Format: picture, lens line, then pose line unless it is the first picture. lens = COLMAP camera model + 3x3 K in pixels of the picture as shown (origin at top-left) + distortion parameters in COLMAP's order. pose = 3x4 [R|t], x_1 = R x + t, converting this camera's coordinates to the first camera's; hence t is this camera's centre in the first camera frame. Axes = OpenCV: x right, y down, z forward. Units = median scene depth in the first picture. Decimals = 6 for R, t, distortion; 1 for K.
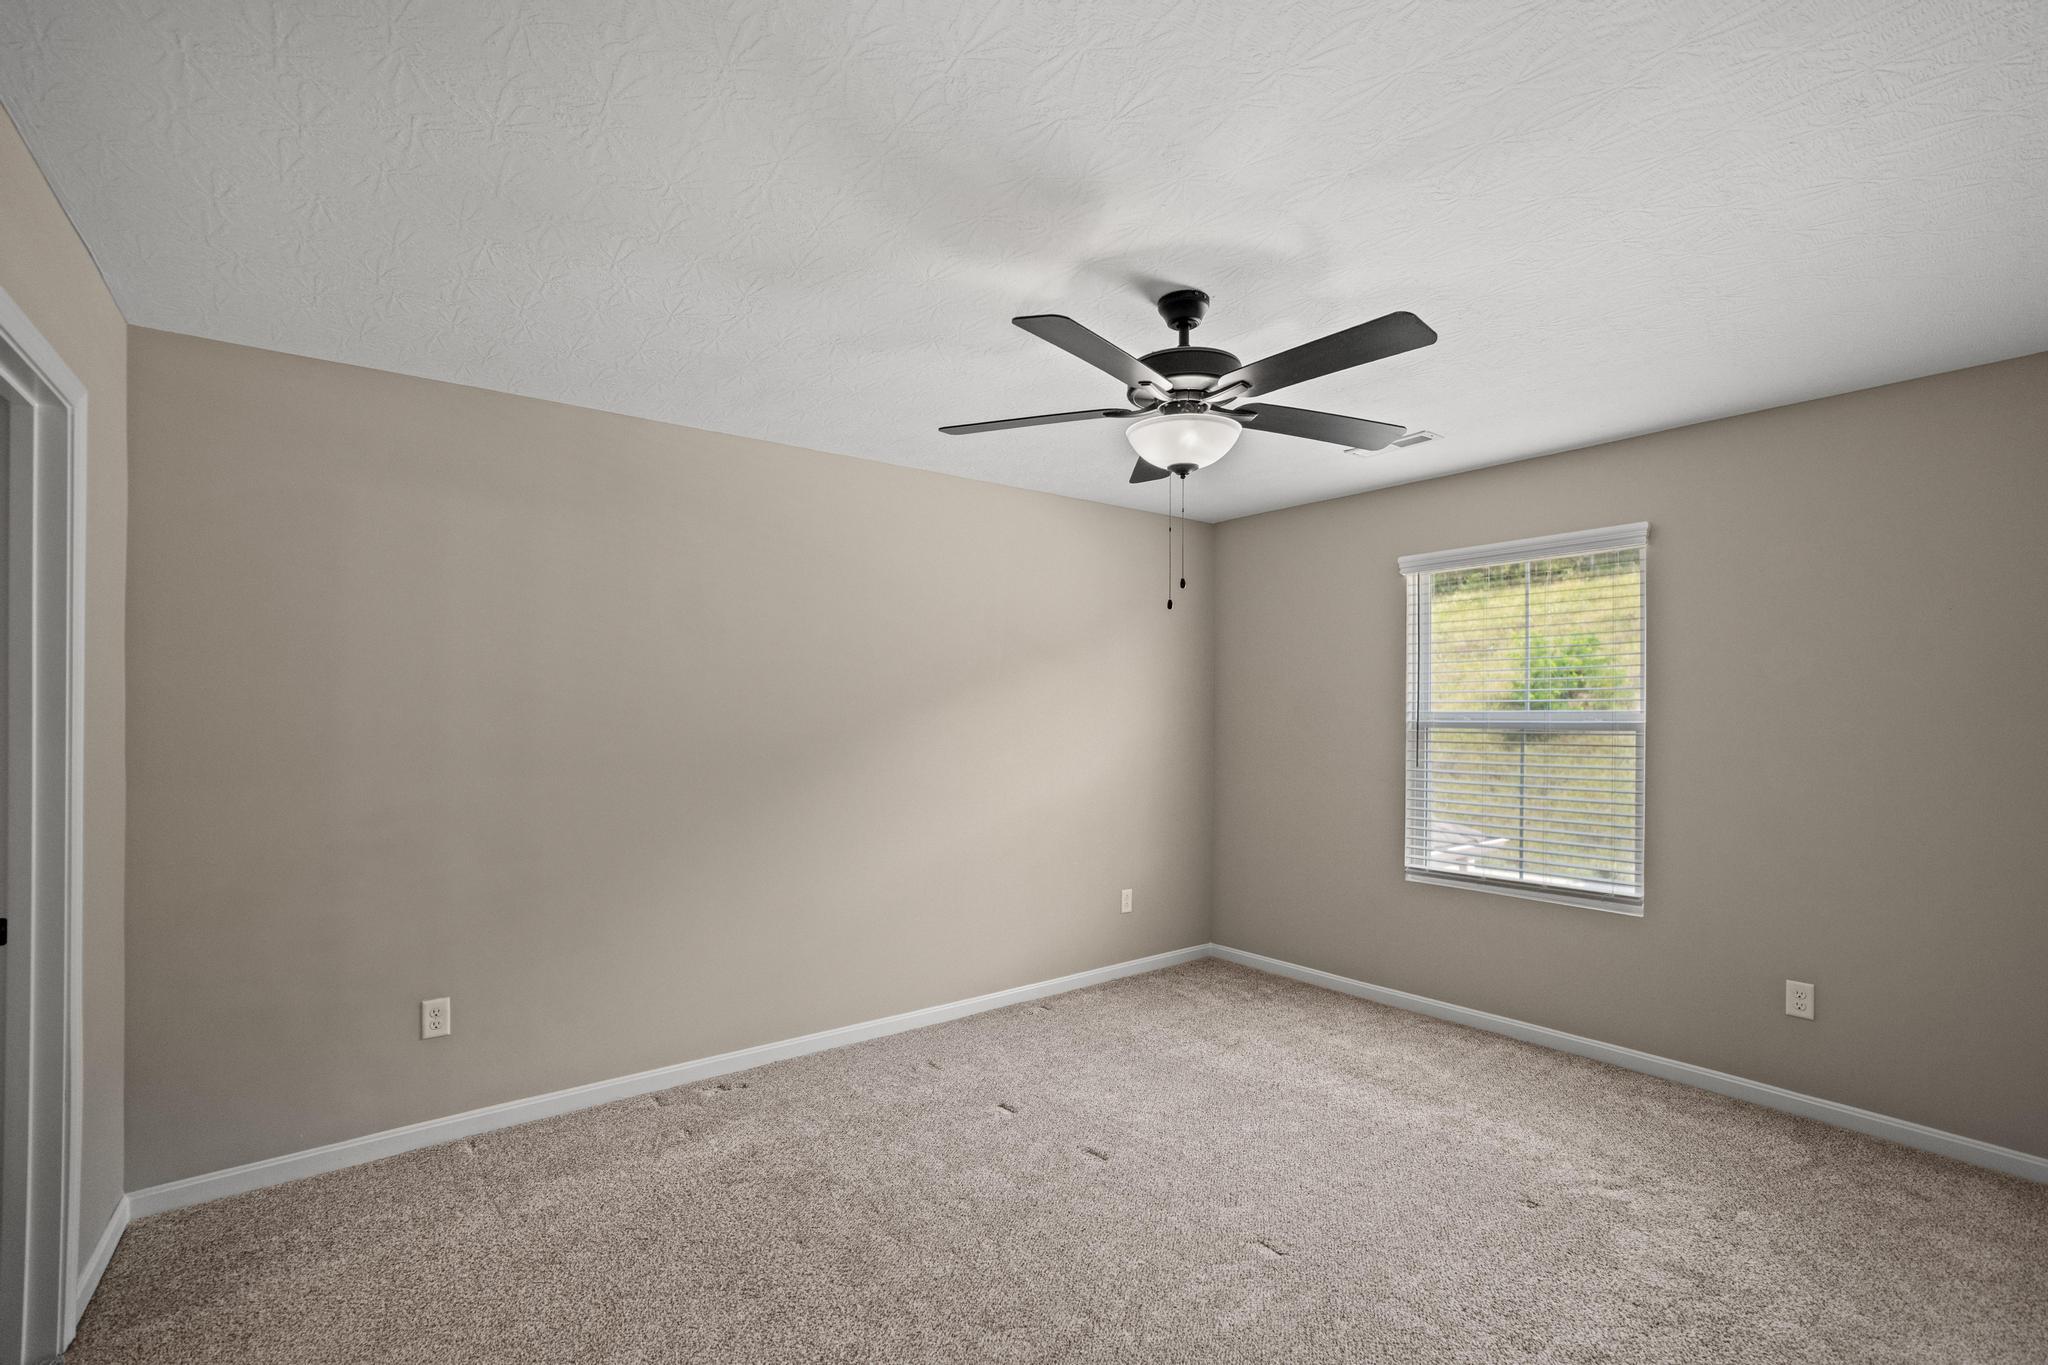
lens RADIAL K [[923.8, 0, 1028.0], [0, 923.8, 717.0], [0, 0, 1]] dist [-0.002010, -0.000174]
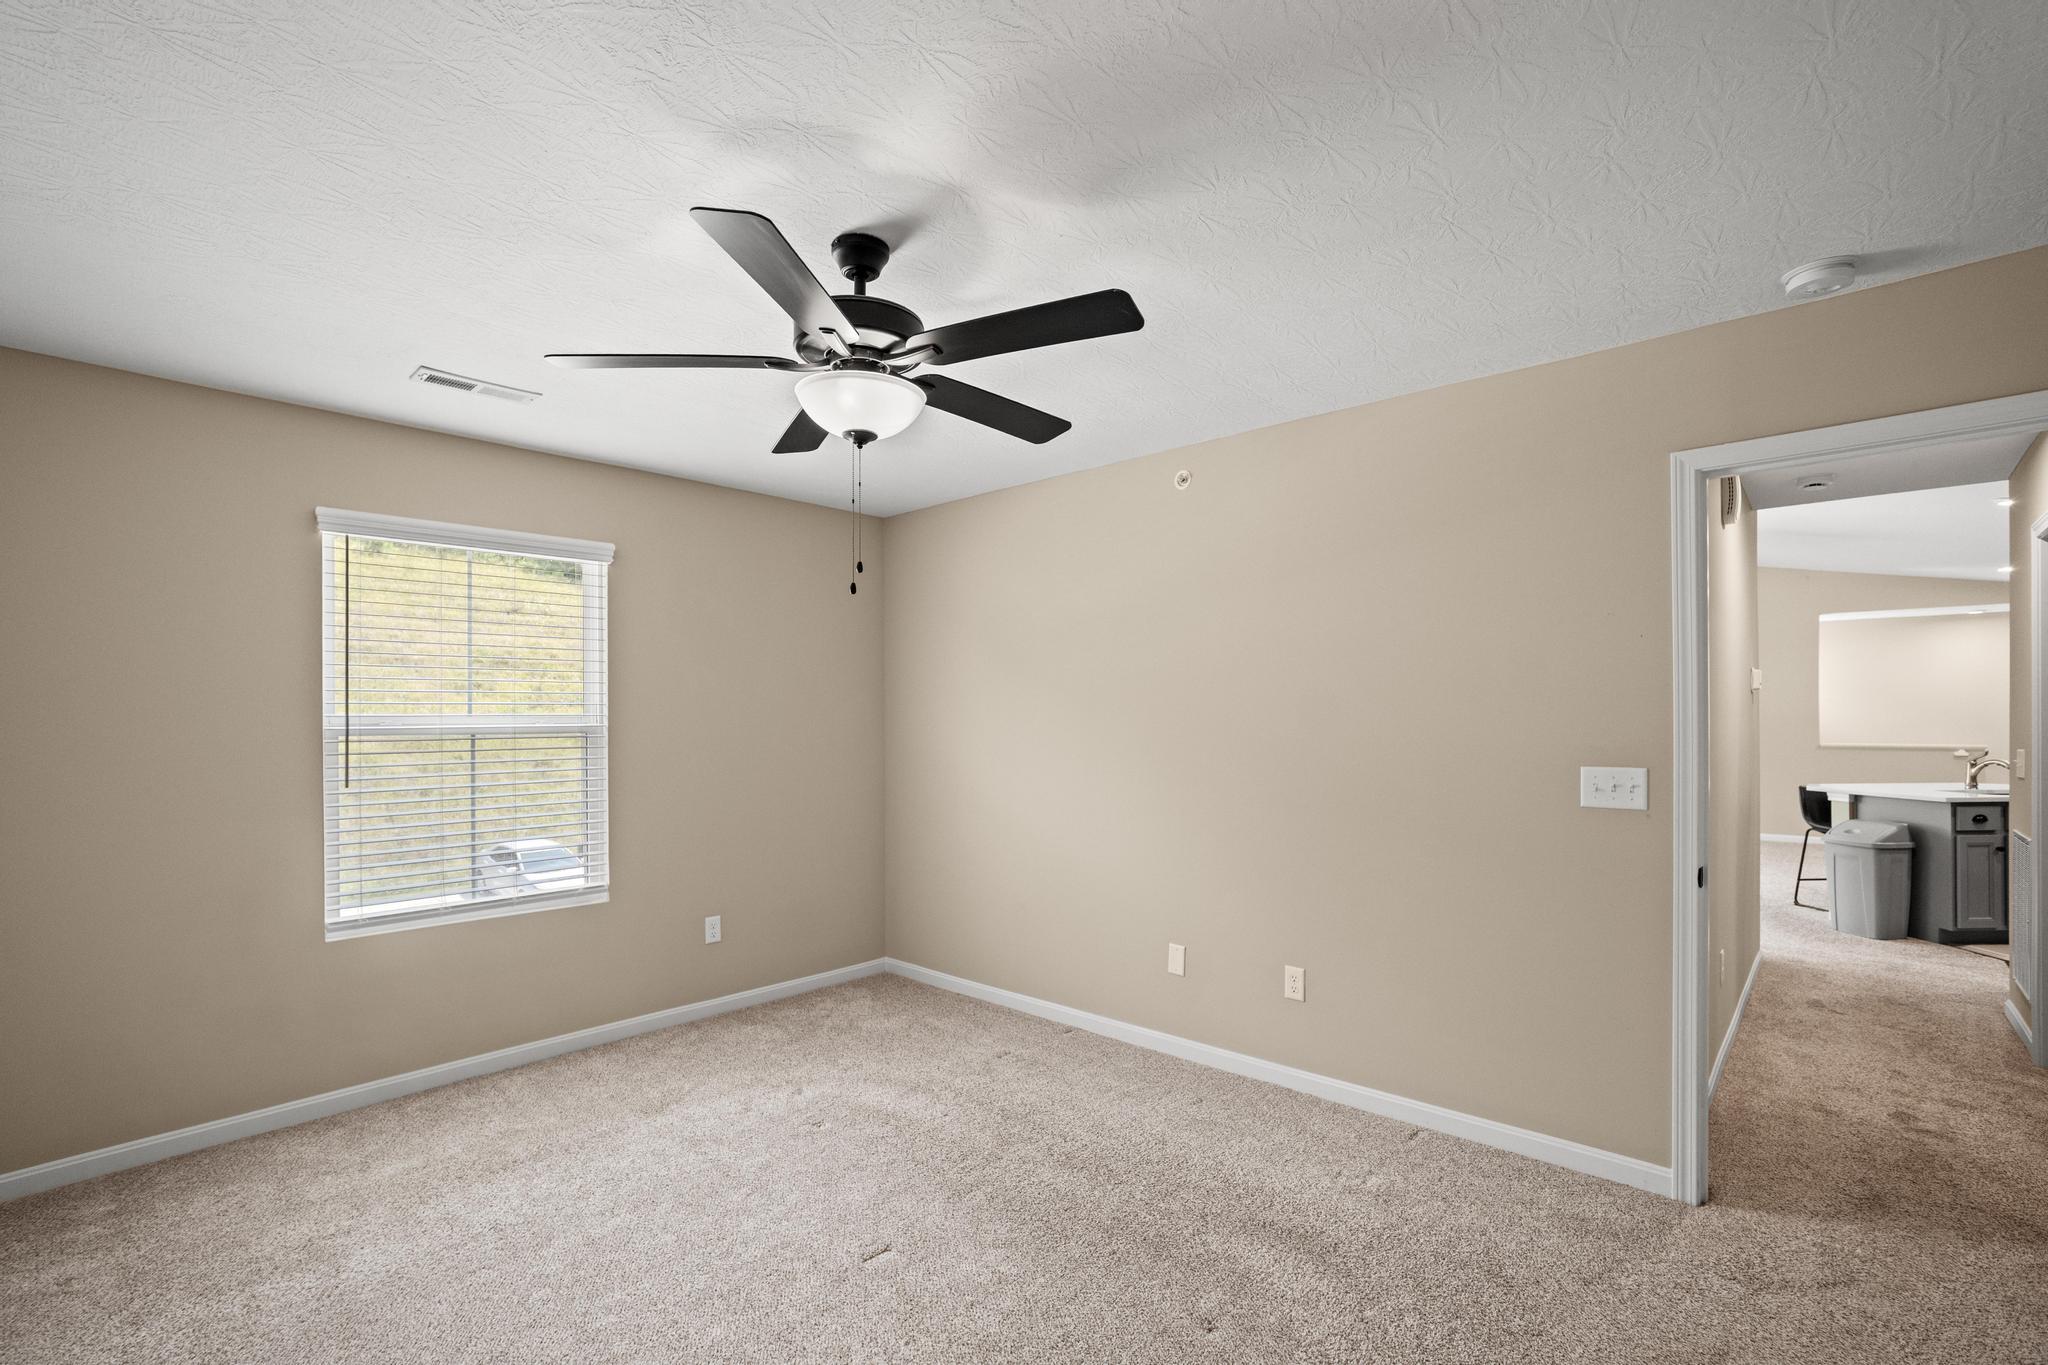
lens RADIAL K [[923.8, 0, 1028.0], [0, 923.8, 717.0], [0, 0, 1]] dist [-0.002010, -0.000174]
pose [[-0.186676, 0.000407, 0.982422, -0.520346], [-0.001593, 0.999998, -0.000717, -0.005681], [-0.982420, -0.001699, -0.186675, 0.712167]]
